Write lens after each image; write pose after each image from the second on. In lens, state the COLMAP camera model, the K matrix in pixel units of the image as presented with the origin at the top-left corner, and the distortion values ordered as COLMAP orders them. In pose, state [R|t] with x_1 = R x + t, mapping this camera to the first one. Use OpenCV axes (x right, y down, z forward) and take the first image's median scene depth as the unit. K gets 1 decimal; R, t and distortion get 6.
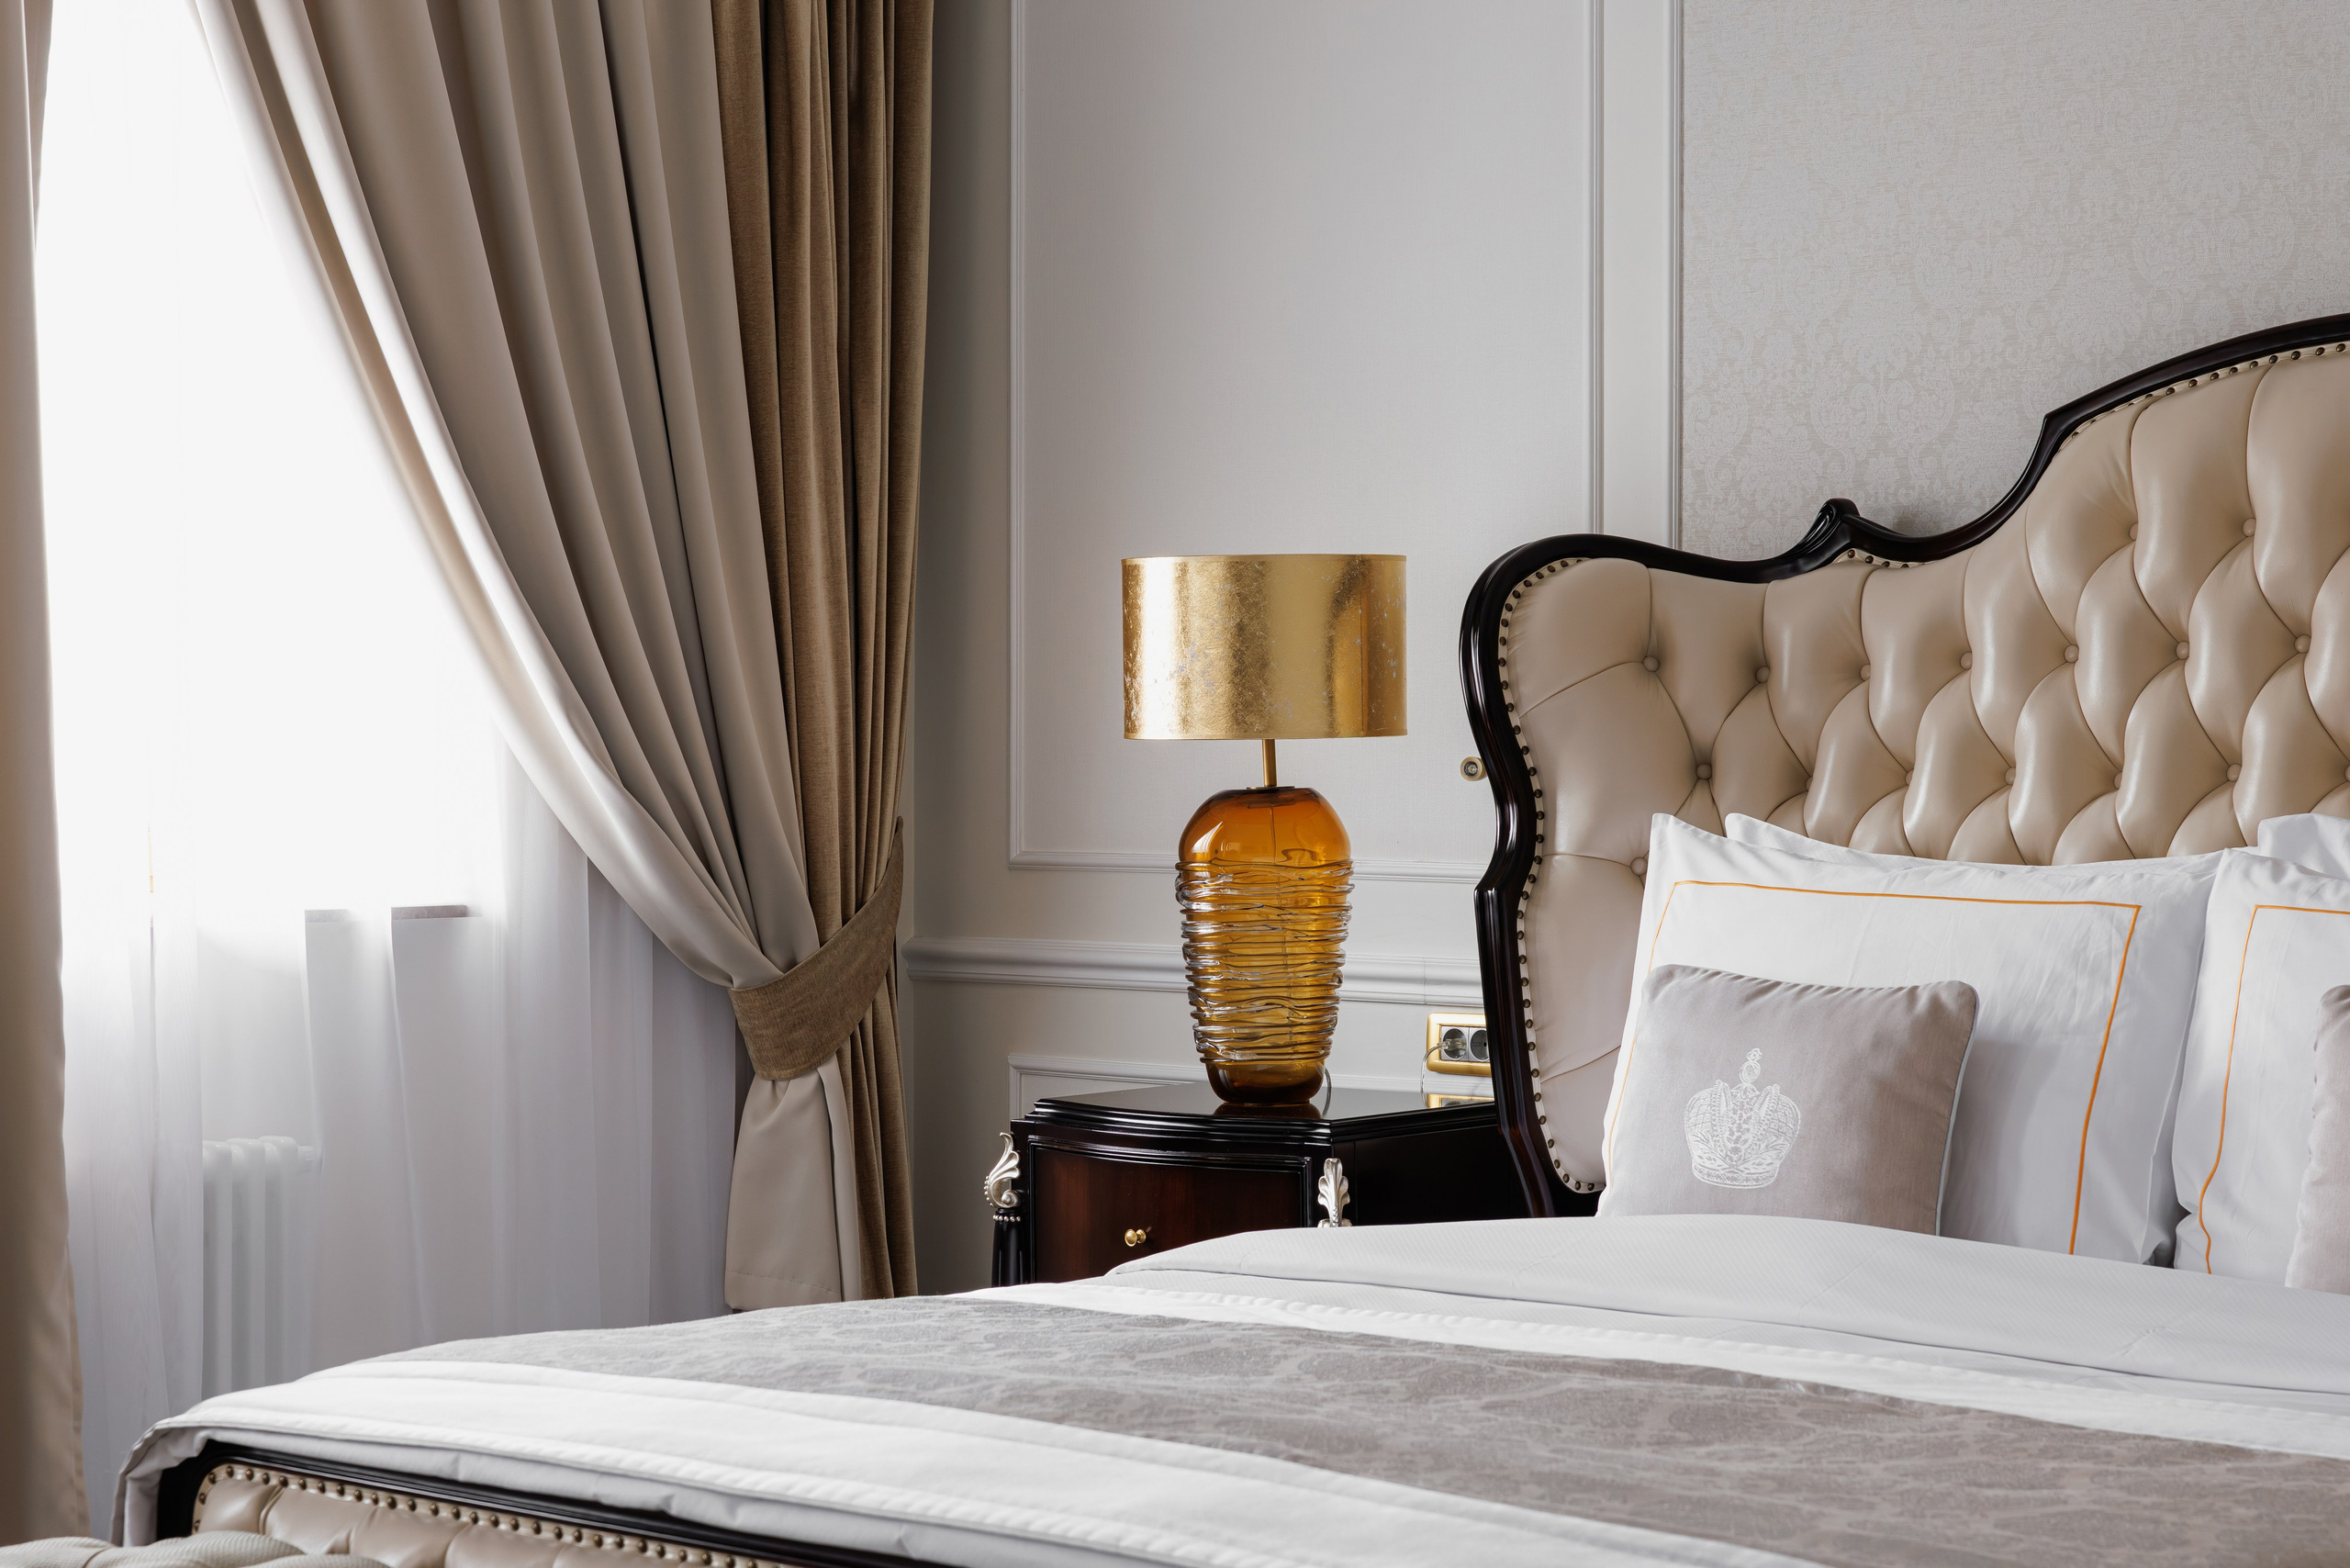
lens RADIAL K [[4480.4, 0, 1133.4], [0, 4480.4, 753.2], [0, 0, 1]] dist [0.034174, -0.502541]
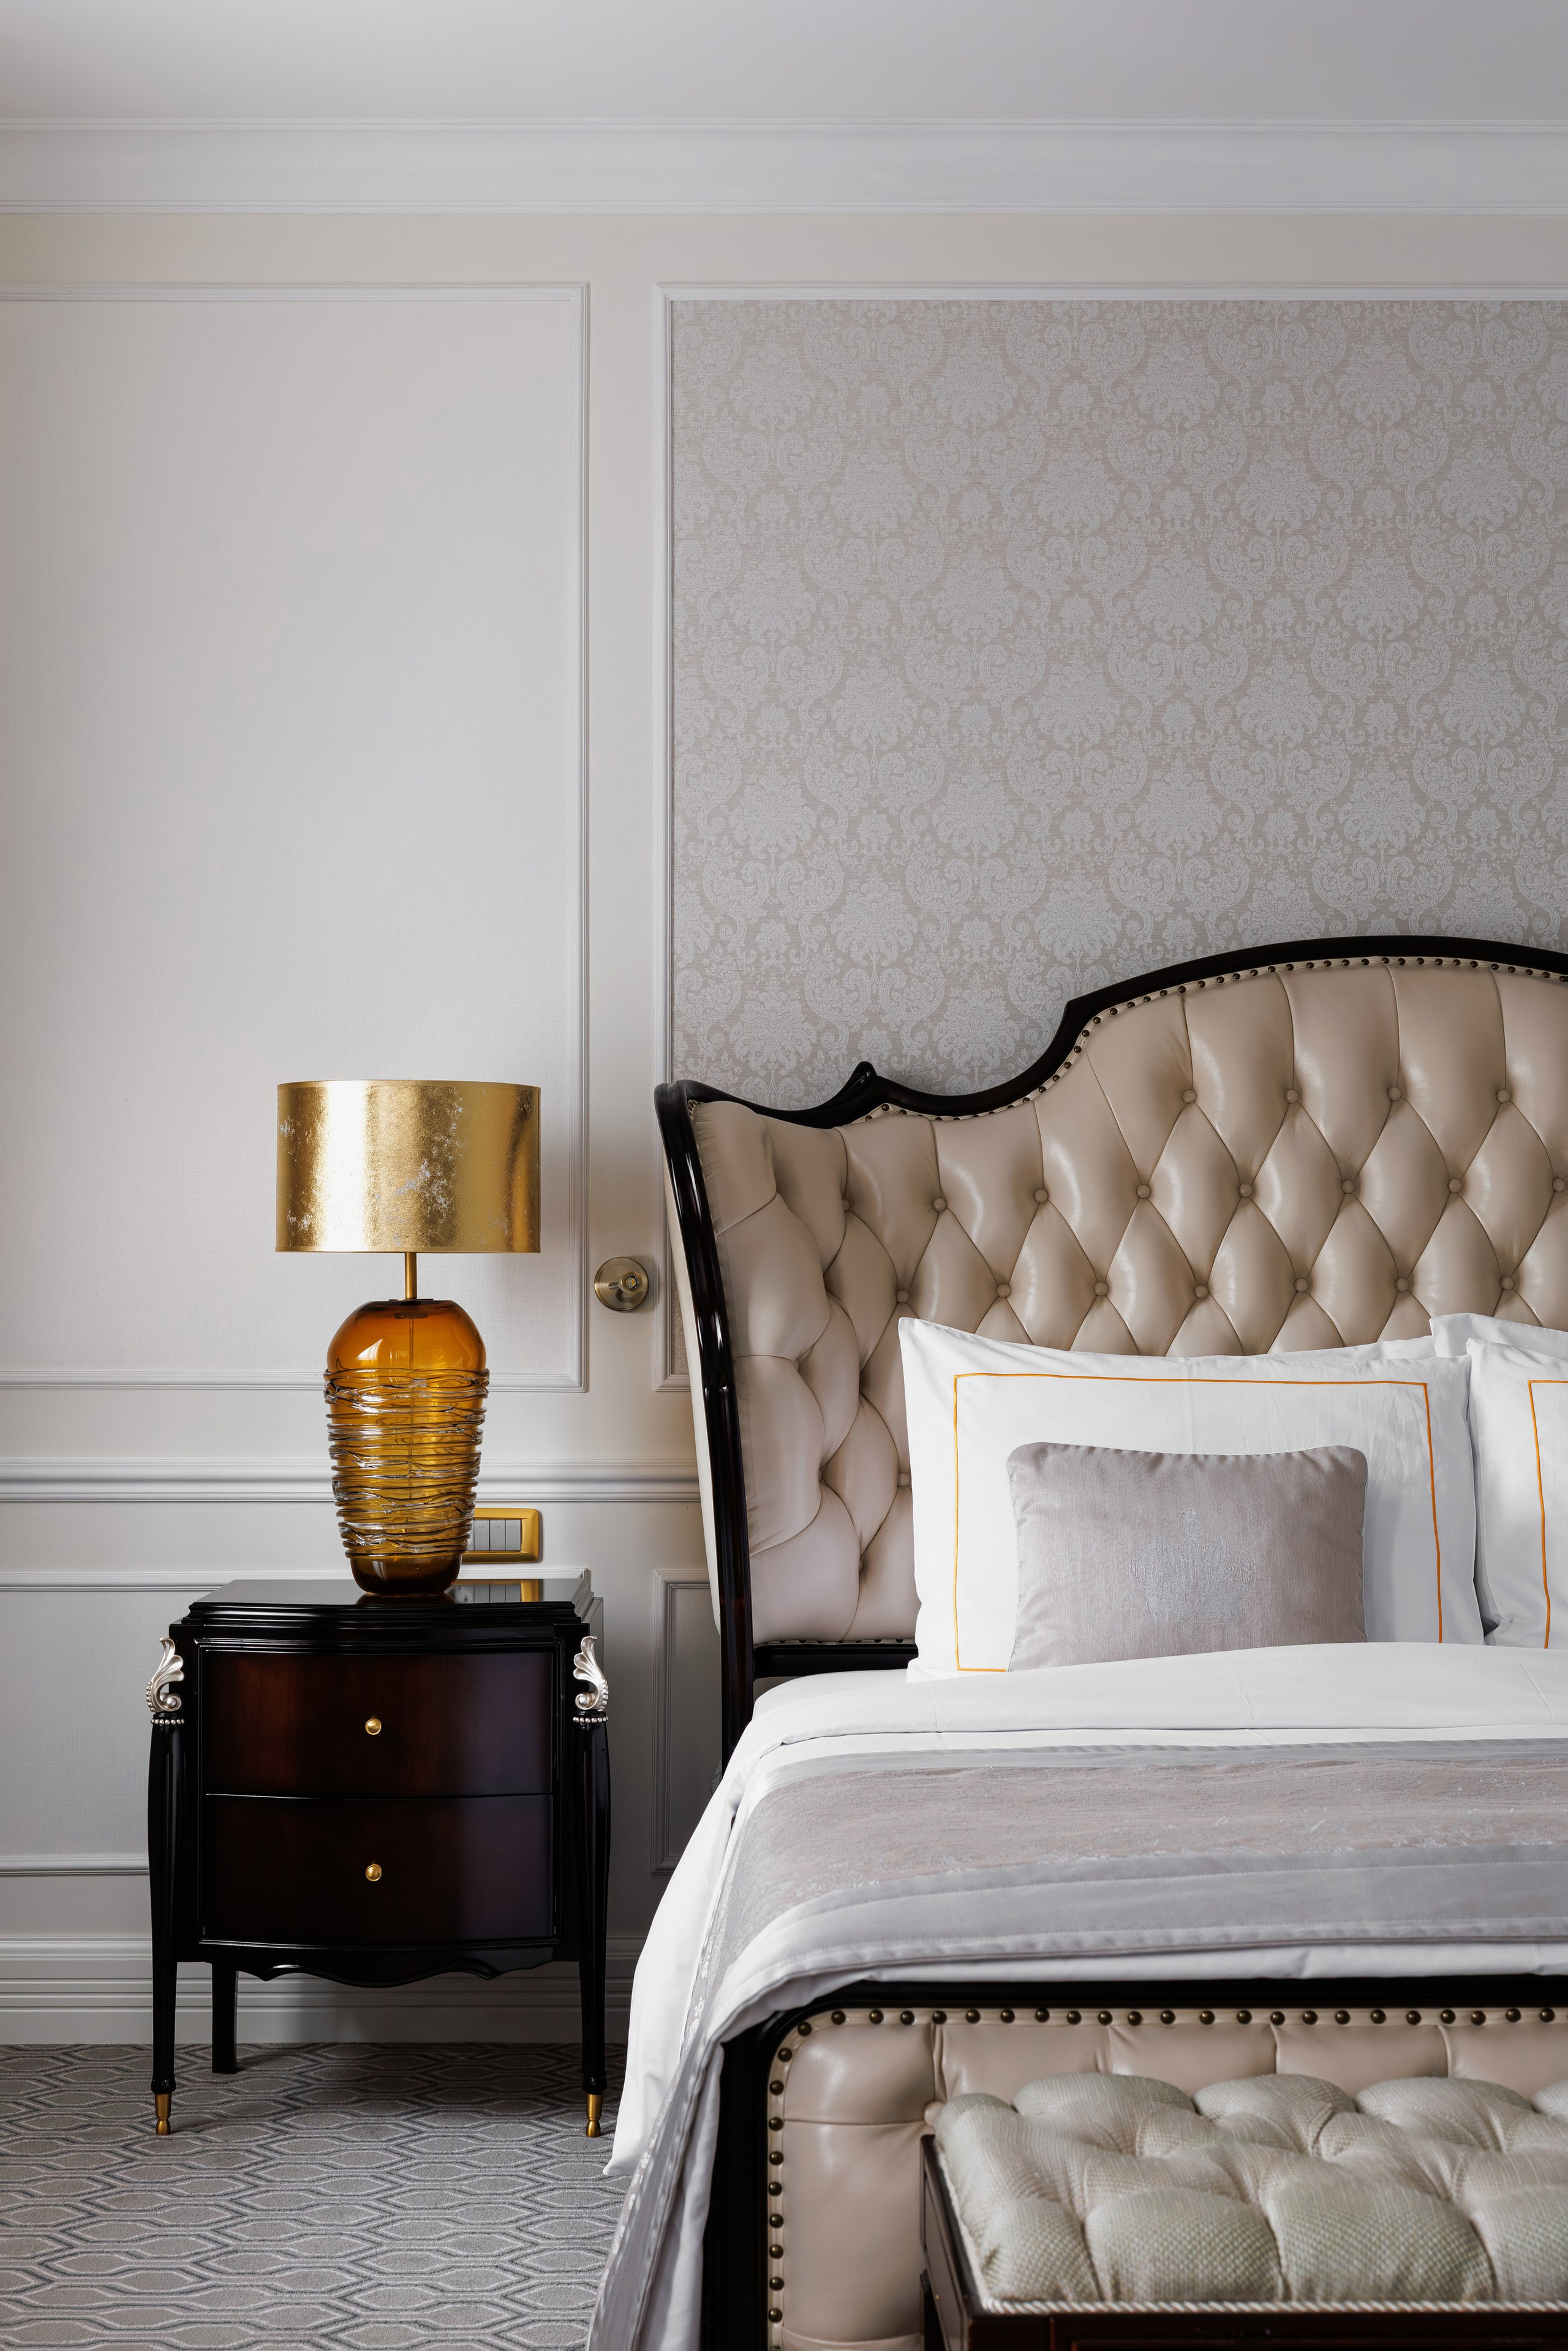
lens RADIAL K [[3293.7, 0, 750.8], [0, 3293.7, 1177.6], [0, 0, 1]] dist [0.012369, -0.054649]
pose [[0.740521, 0.035686, 0.671085, -0.456108], [0.000168, 0.998579, -0.053286, 0.021232], [-0.672033, 0.039572, 0.739463, 0.367921]]
